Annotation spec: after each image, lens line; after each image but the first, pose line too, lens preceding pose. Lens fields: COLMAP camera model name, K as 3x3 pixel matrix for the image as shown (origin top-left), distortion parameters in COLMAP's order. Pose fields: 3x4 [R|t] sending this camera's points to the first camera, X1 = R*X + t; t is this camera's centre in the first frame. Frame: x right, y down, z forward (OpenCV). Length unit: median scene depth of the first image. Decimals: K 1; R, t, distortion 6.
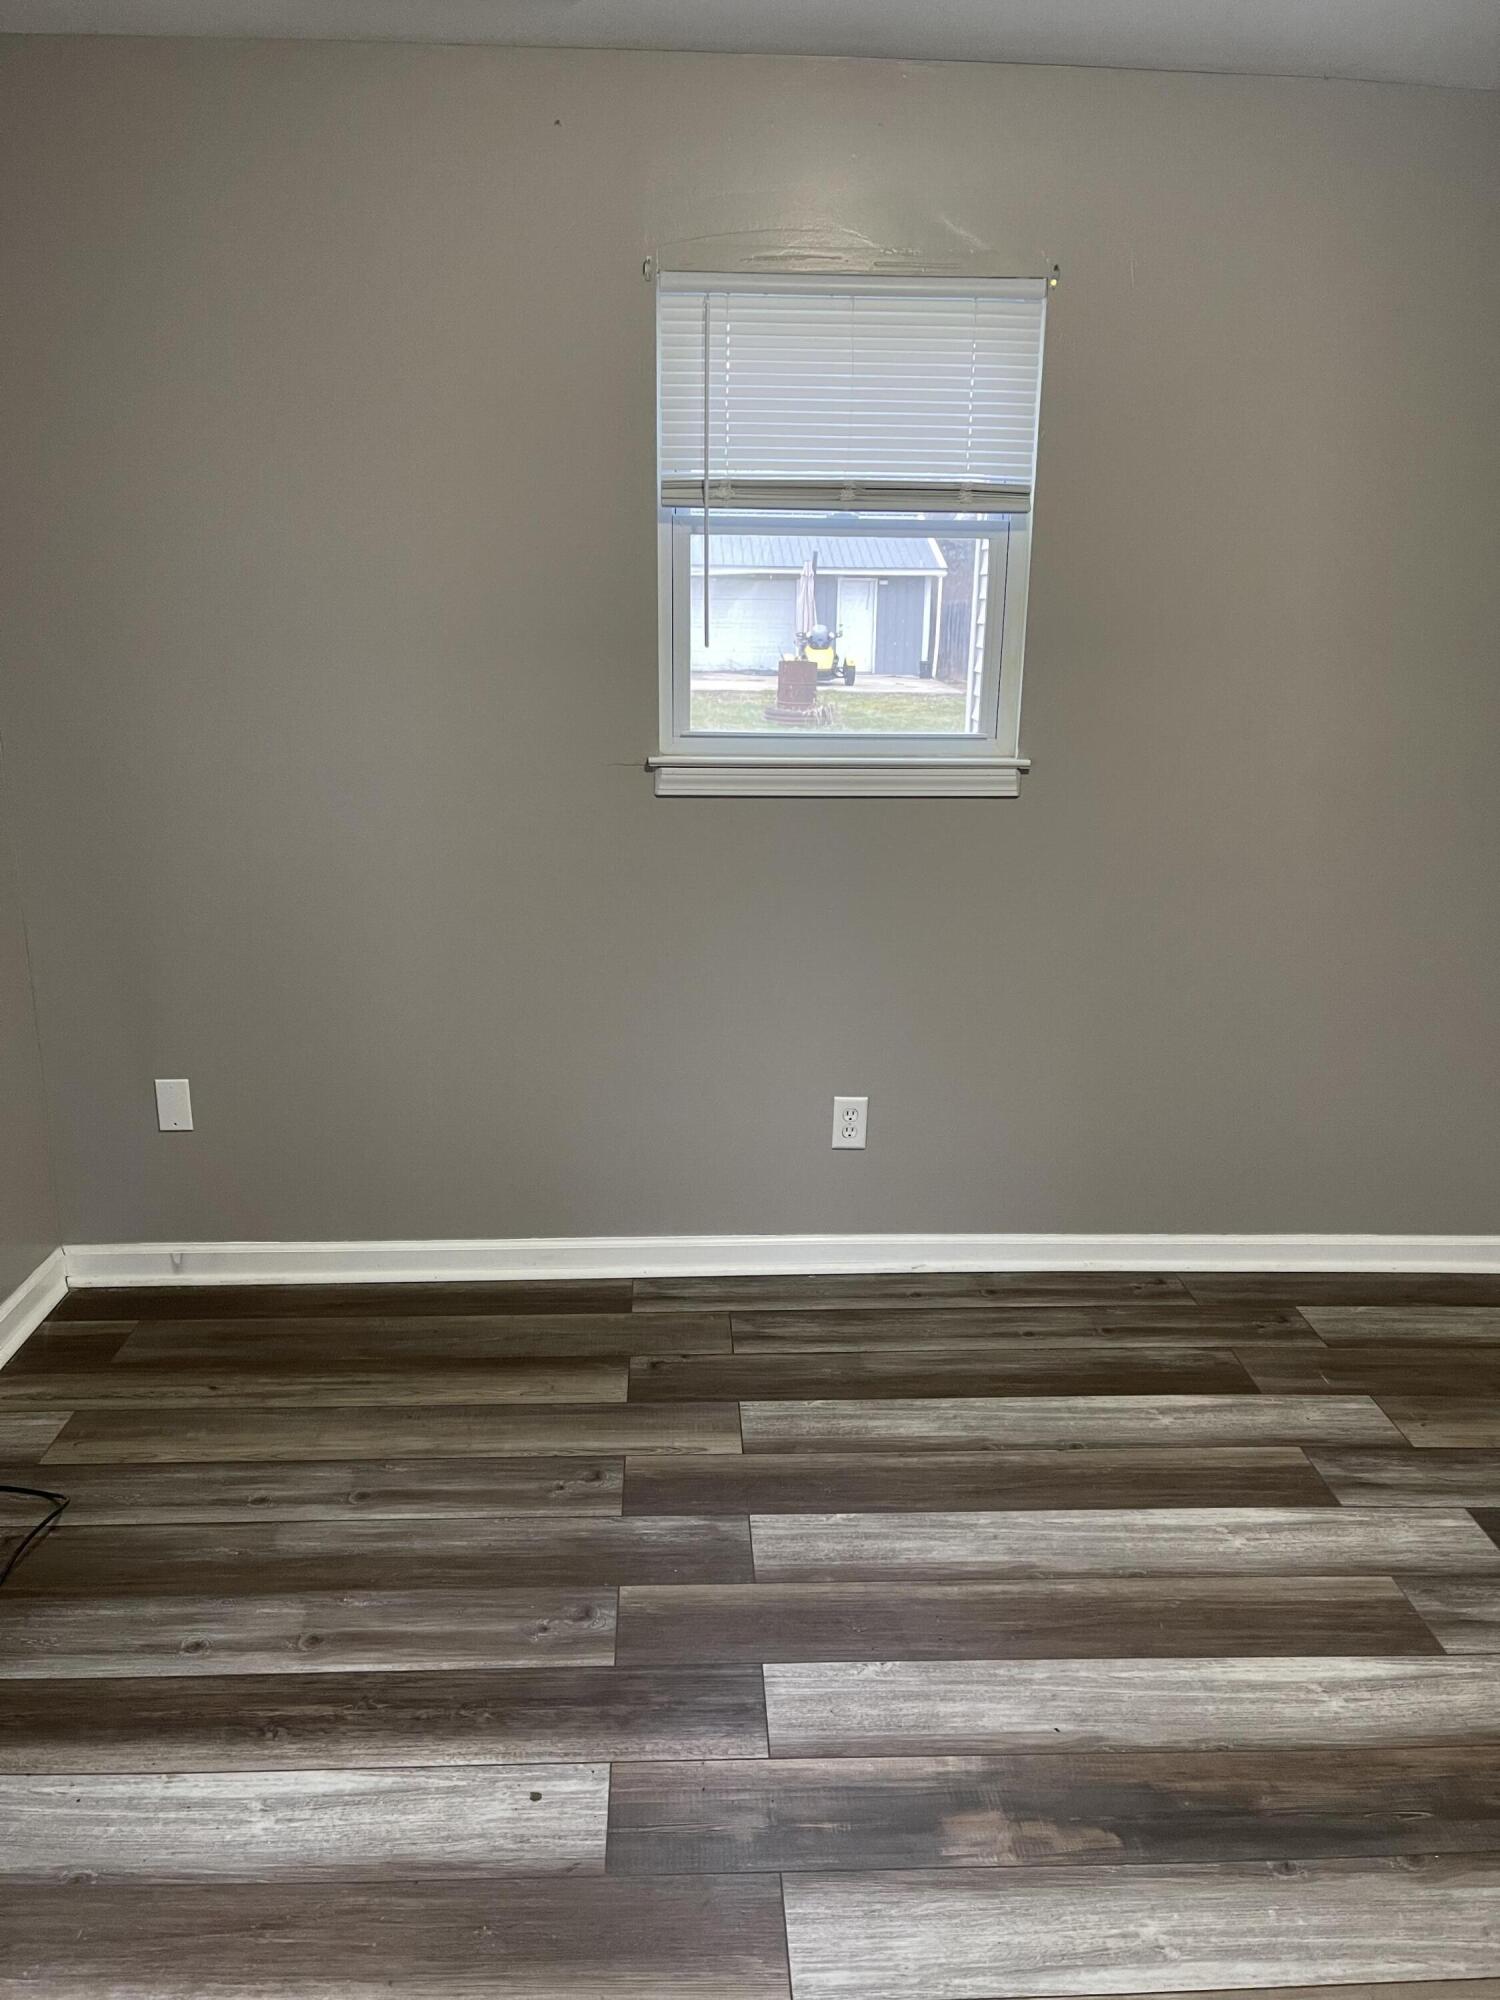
lens RADIAL K [[1516.1, 0, 746.5], [0, 1516.1, 1006.1], [0, 0, 1]] dist [0.041333, -0.045247]
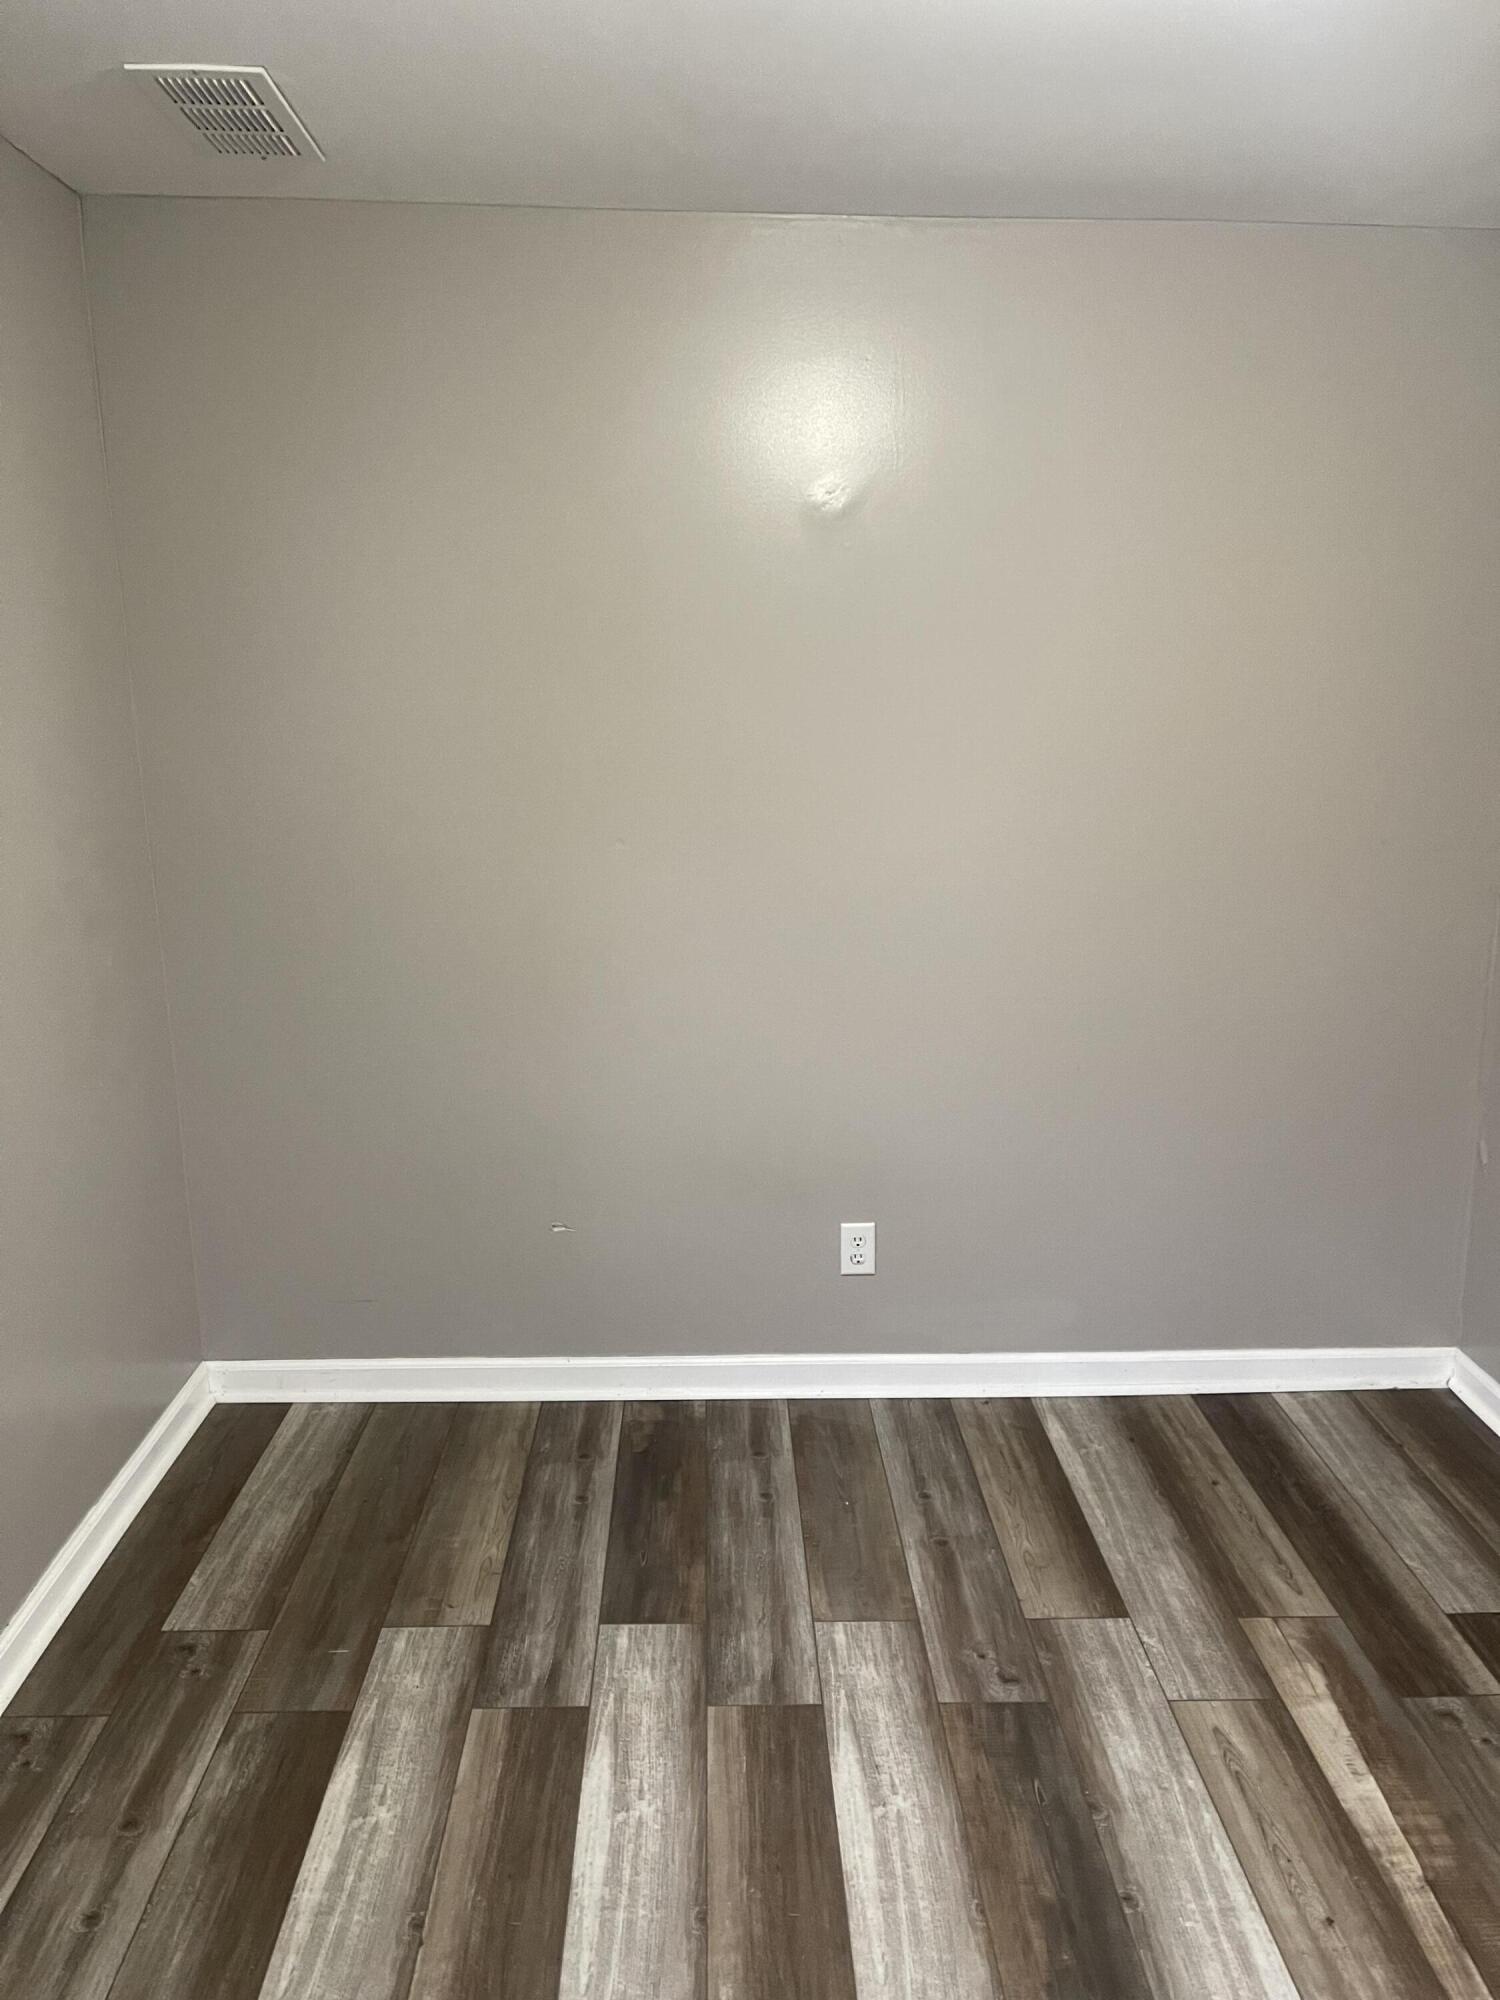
lens RADIAL K [[1516.1, 0, 746.5], [0, 1516.1, 1006.1], [0, 0, 1]] dist [0.041333, -0.045247]
pose [[0.014317, -0.232272, 0.972546, -0.353319], [0.269647, 0.937507, 0.219934, -0.212685], [-0.962853, 0.259096, 0.076053, 0.657698]]
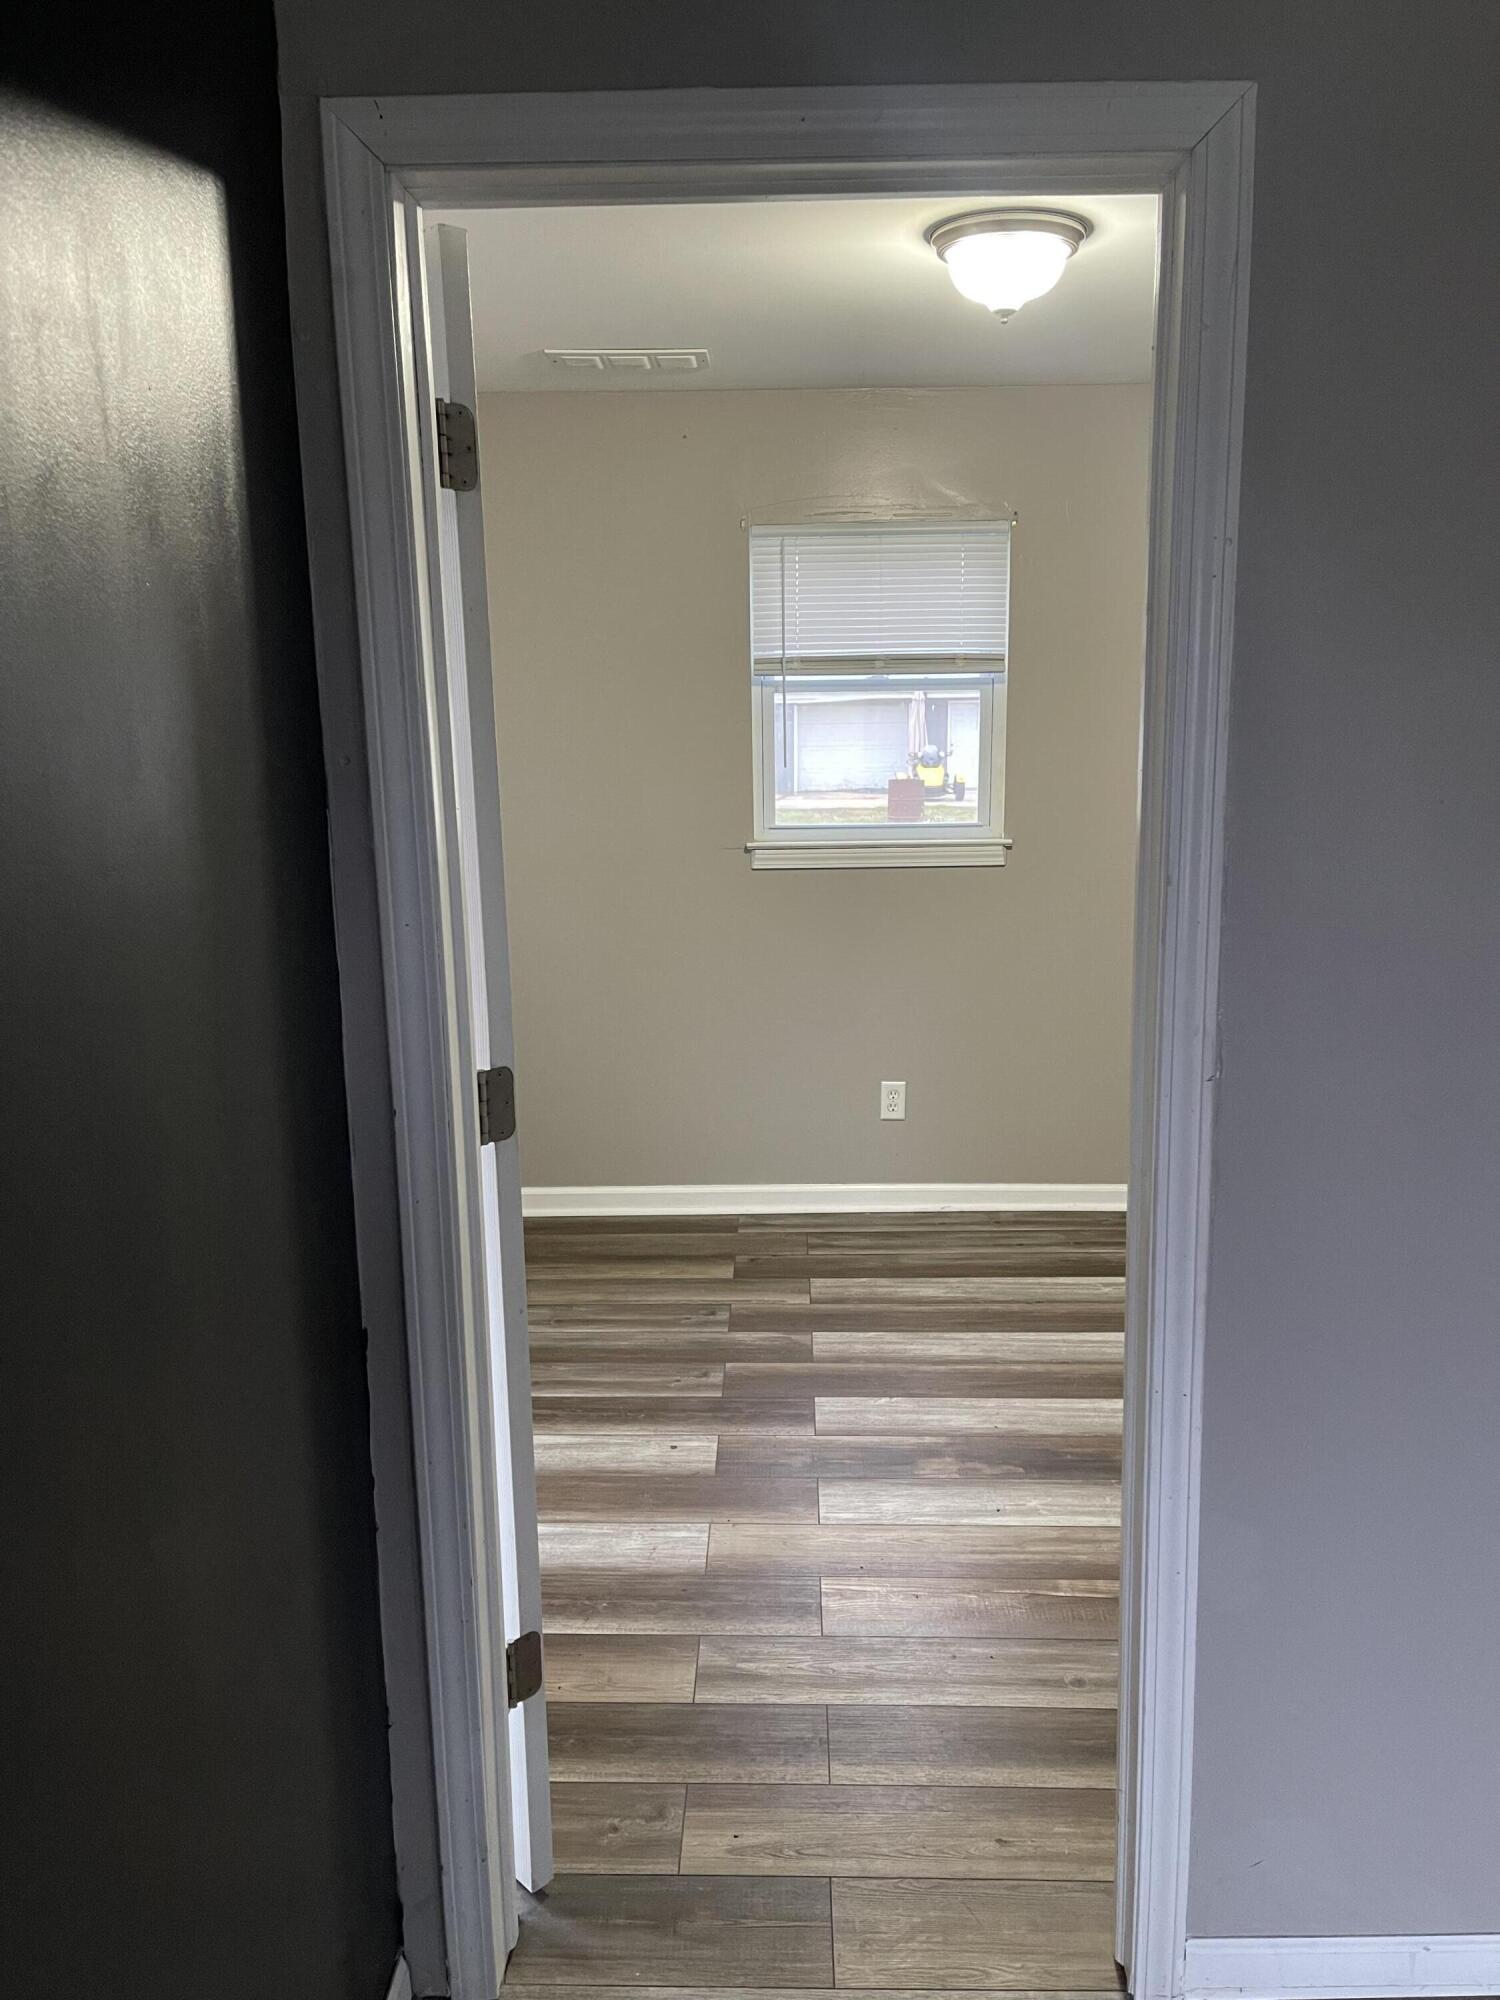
lens RADIAL K [[1516.1, 0, 746.5], [0, 1516.1, 1006.1], [0, 0, 1]] dist [0.041333, -0.045247]
pose [[0.996534, -0.011760, -0.082352, 0.057272], [0.005380, 0.996996, -0.077270, 0.112217], [0.083013, 0.076559, 0.993603, -0.466115]]
